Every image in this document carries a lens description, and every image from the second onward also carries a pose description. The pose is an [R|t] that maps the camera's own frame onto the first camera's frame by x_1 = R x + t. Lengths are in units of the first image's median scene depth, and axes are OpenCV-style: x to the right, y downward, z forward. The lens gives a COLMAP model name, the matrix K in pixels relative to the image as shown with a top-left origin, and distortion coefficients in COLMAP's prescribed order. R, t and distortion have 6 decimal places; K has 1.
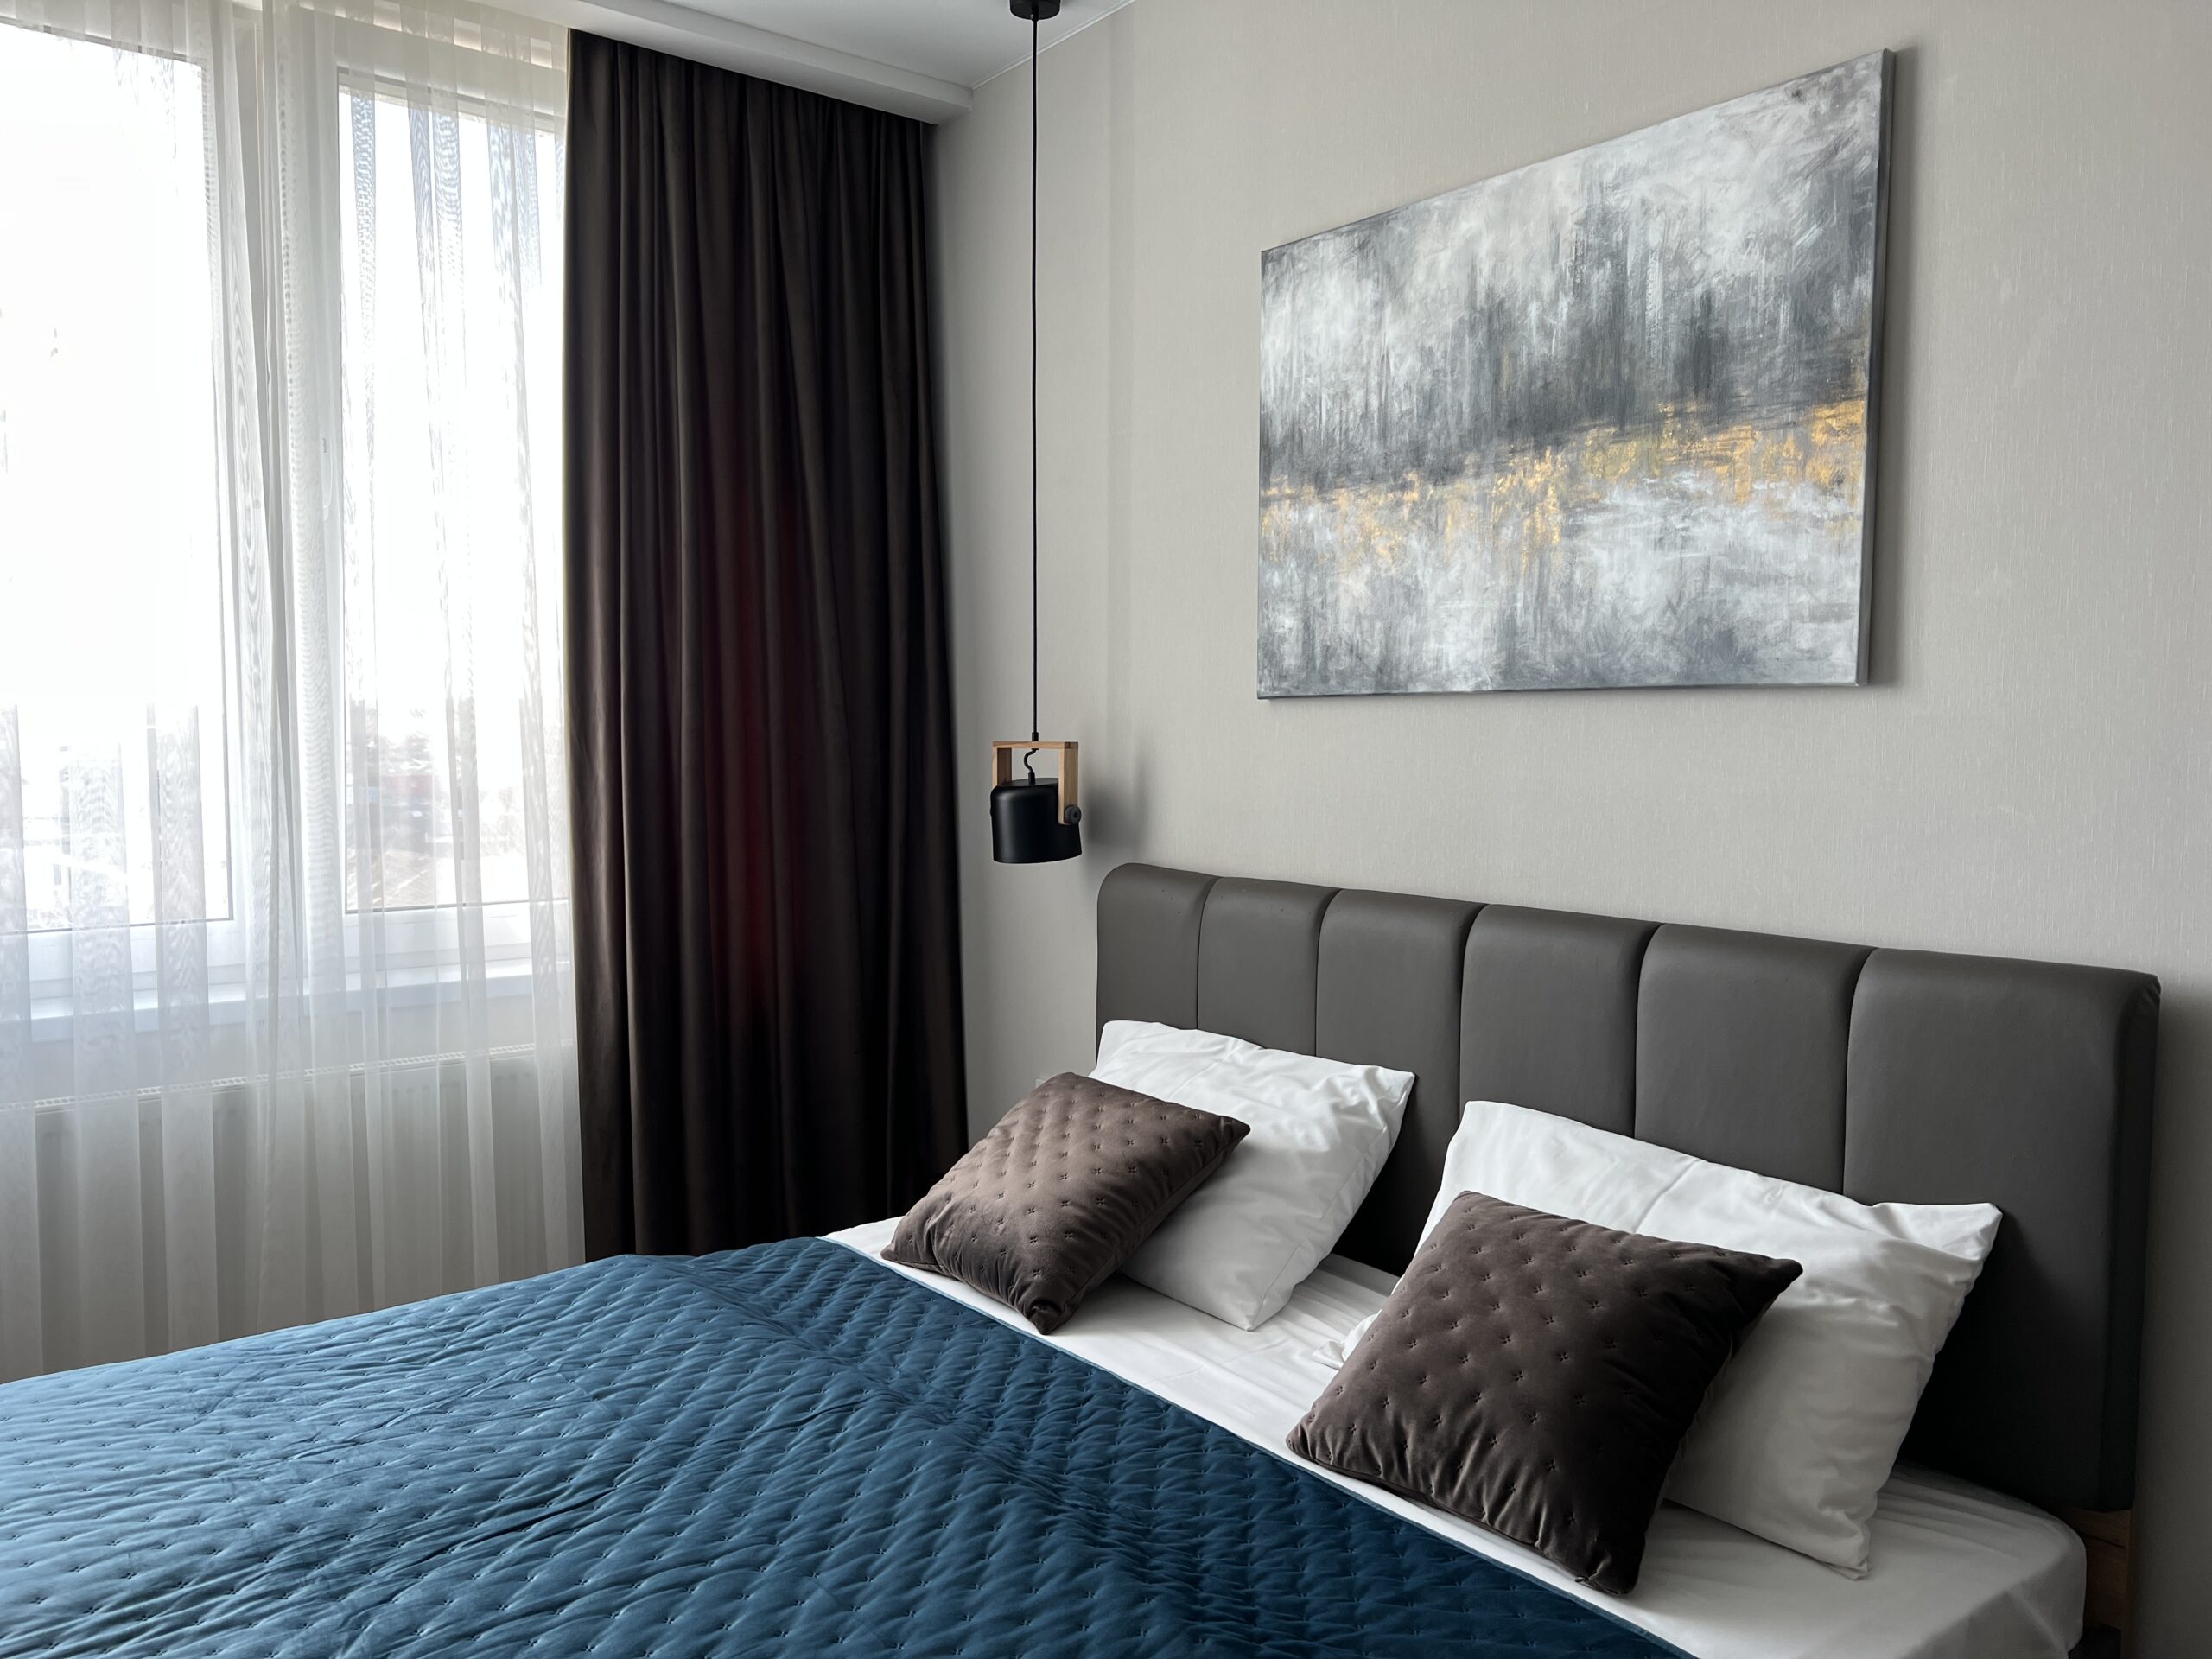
lens RADIAL K [[1667.2, 0, 1056.7], [0, 1667.2, 834.9], [0, 0, 1]] dist [0.040248, -0.045535]
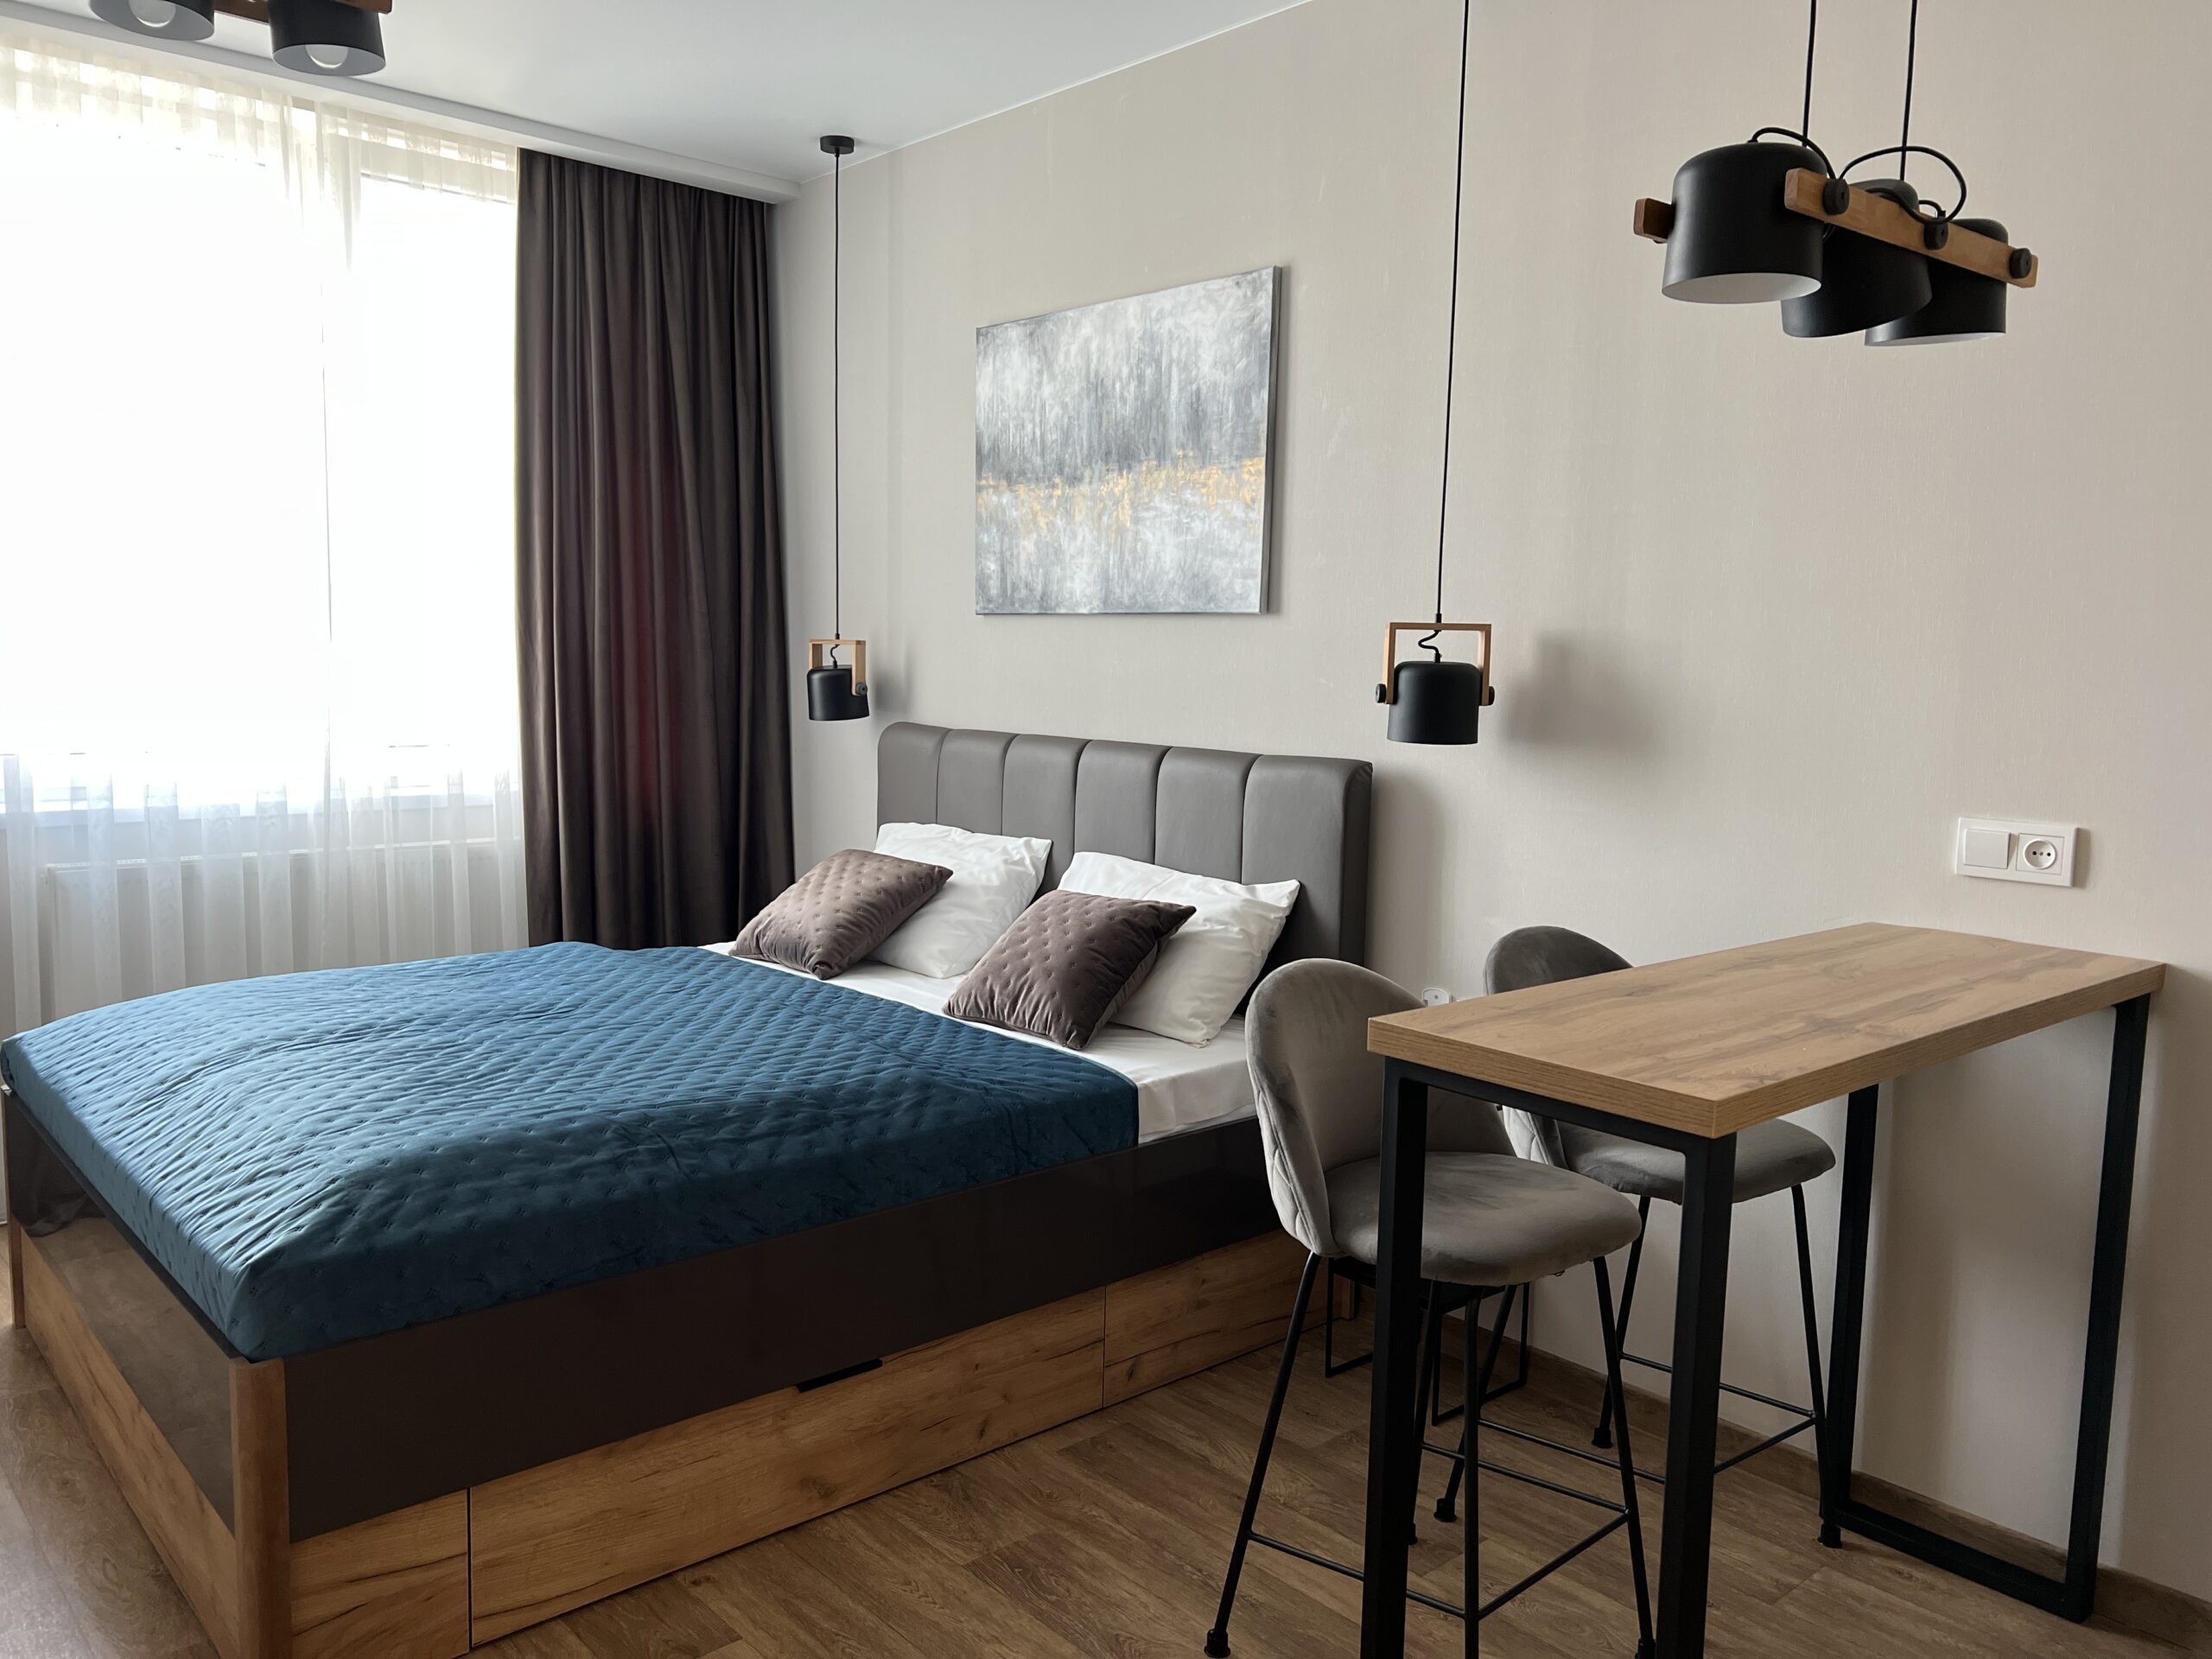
lens RADIAL K [[1667.2, 0, 1089.6], [0, 1667.2, 859.8], [0, 0, 1]] dist [0.040248, -0.045535]
pose [[0.995975, 0.010287, 0.089043, 0.104539], [-0.015676, 0.998073, 0.060039, 0.061291], [-0.088254, -0.061193, 0.994217, -0.679326]]
